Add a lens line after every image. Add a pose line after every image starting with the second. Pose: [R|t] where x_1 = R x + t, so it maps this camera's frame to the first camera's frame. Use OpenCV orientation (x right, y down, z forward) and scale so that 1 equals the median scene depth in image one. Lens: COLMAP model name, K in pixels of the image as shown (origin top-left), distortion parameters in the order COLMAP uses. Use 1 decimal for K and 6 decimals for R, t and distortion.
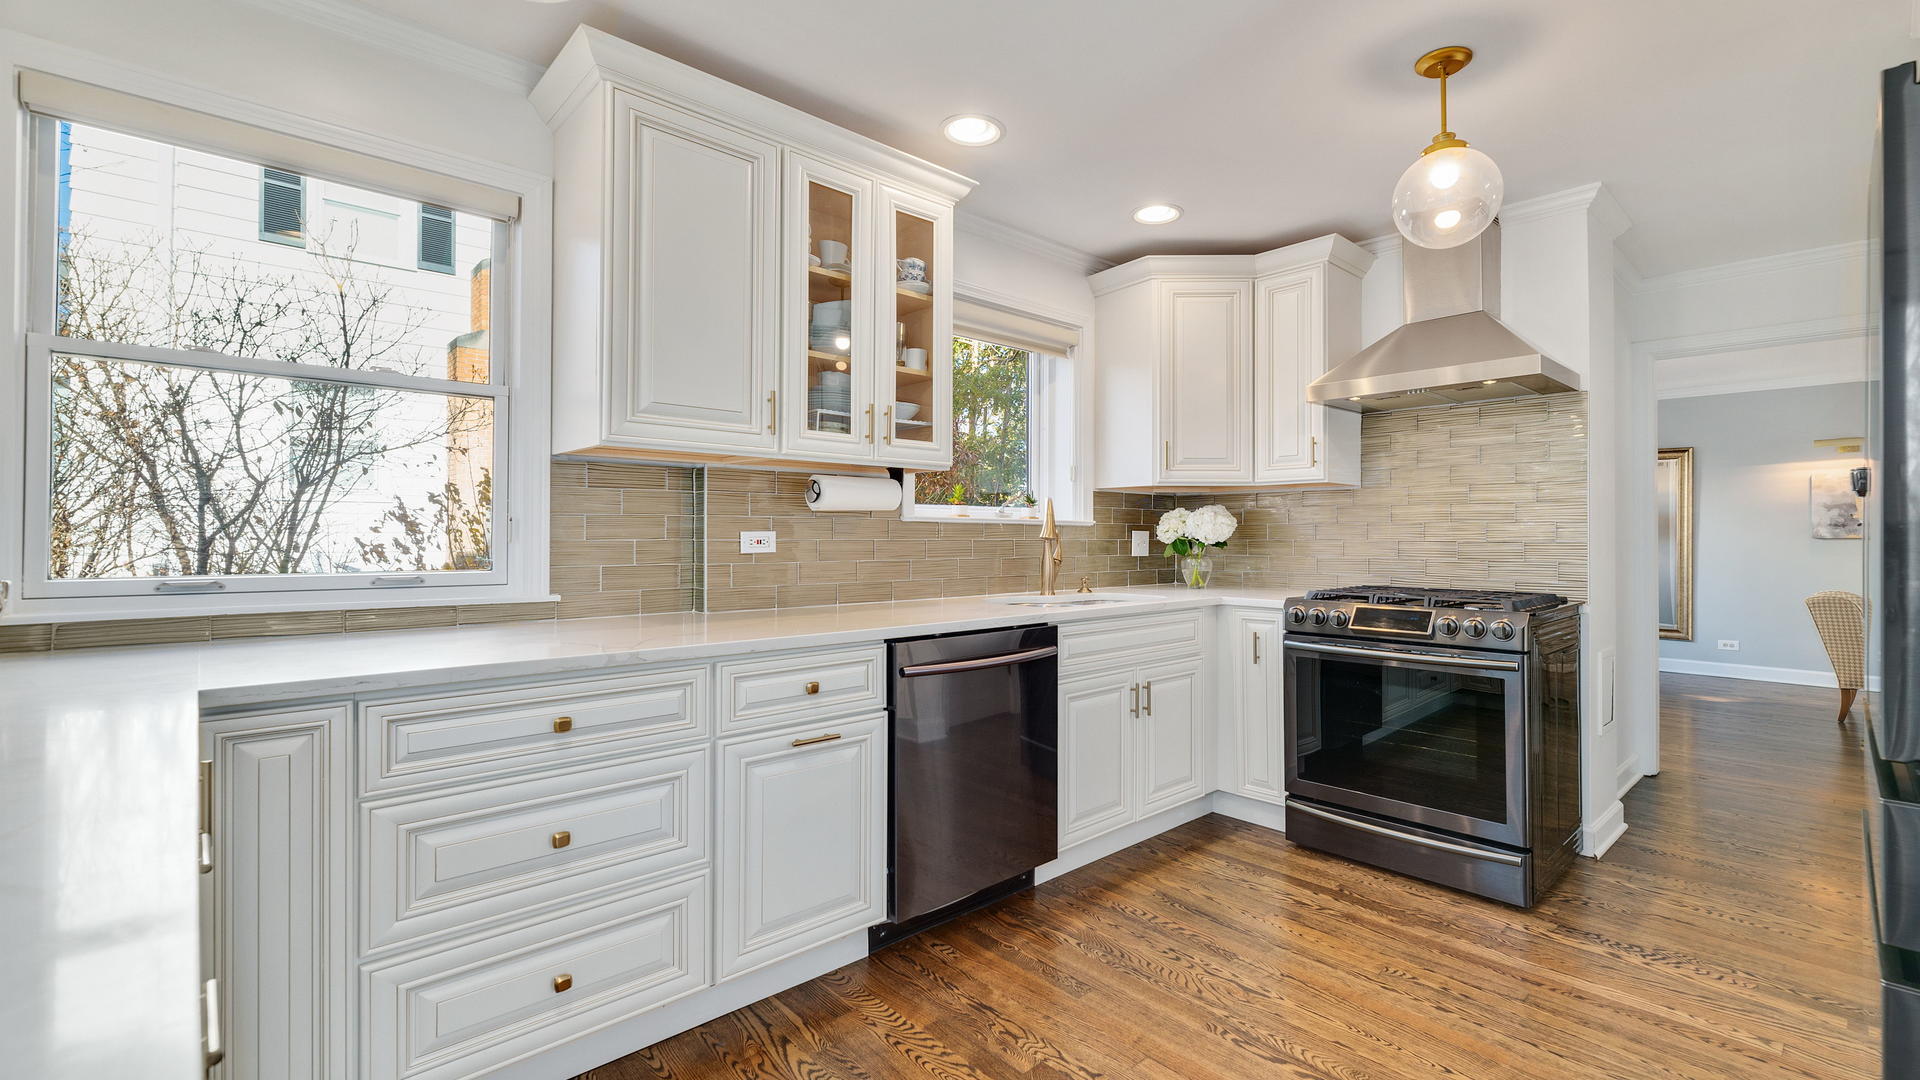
lens RADIAL K [[835.2, 0, 998.2], [0, 835.2, 532.8], [0, 0, 1]] dist [-0.000855, -0.000064]
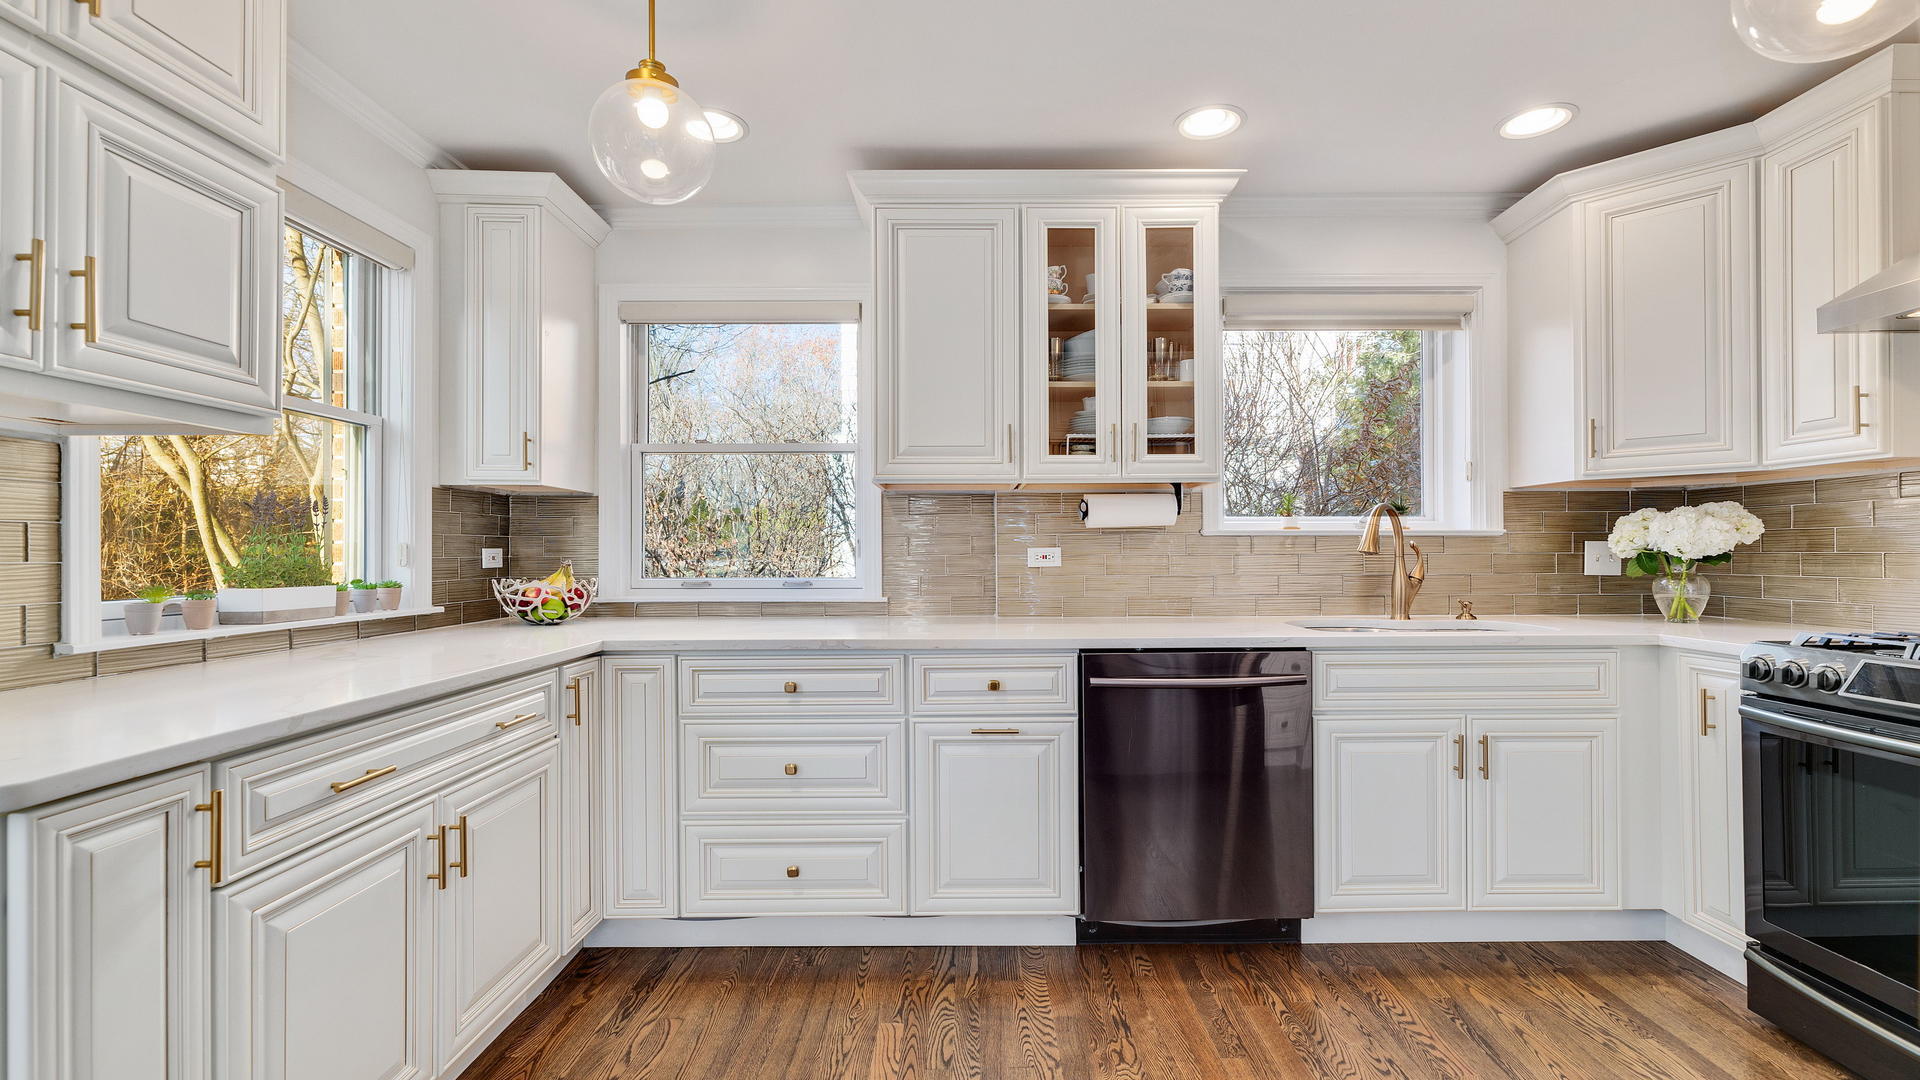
lens RADIAL K [[821.7, 0, 965.0], [0, 821.7, 551.6], [0, 0, 1]] dist [-0.001178, 0.000067]
pose [[0.723580, -0.006570, -0.690209, 0.399692], [0.009401, 0.999956, 0.000337, 0.002284], [0.690176, -0.006733, 0.723610, 0.126290]]
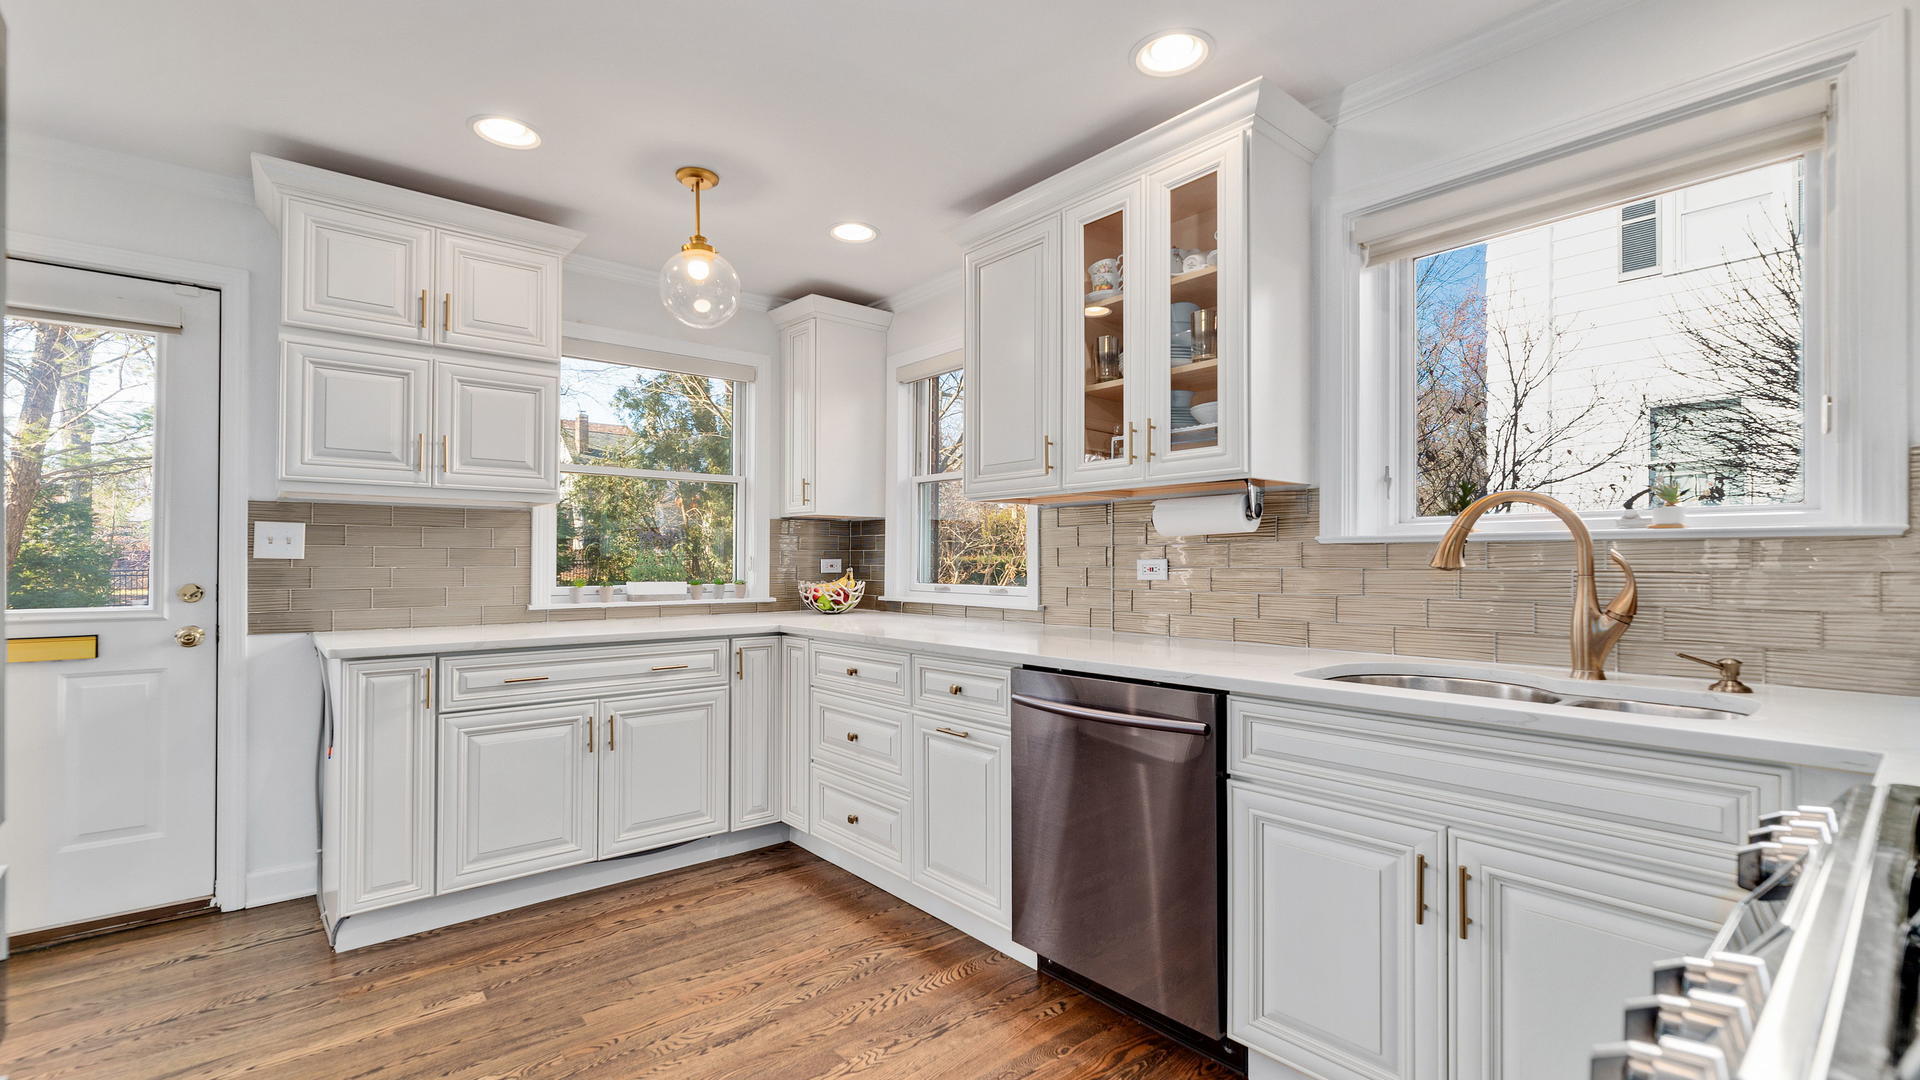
lens RADIAL K [[834.6, 0, 961.0], [0, 834.6, 556.8], [0, 0, 1]] dist [0.001341, 0.000142]
pose [[-0.060137, -0.009034, -0.998149, 0.754983], [0.004577, 0.999946, -0.009326, 0.003958], [0.998180, -0.005129, -0.060093, 0.828286]]
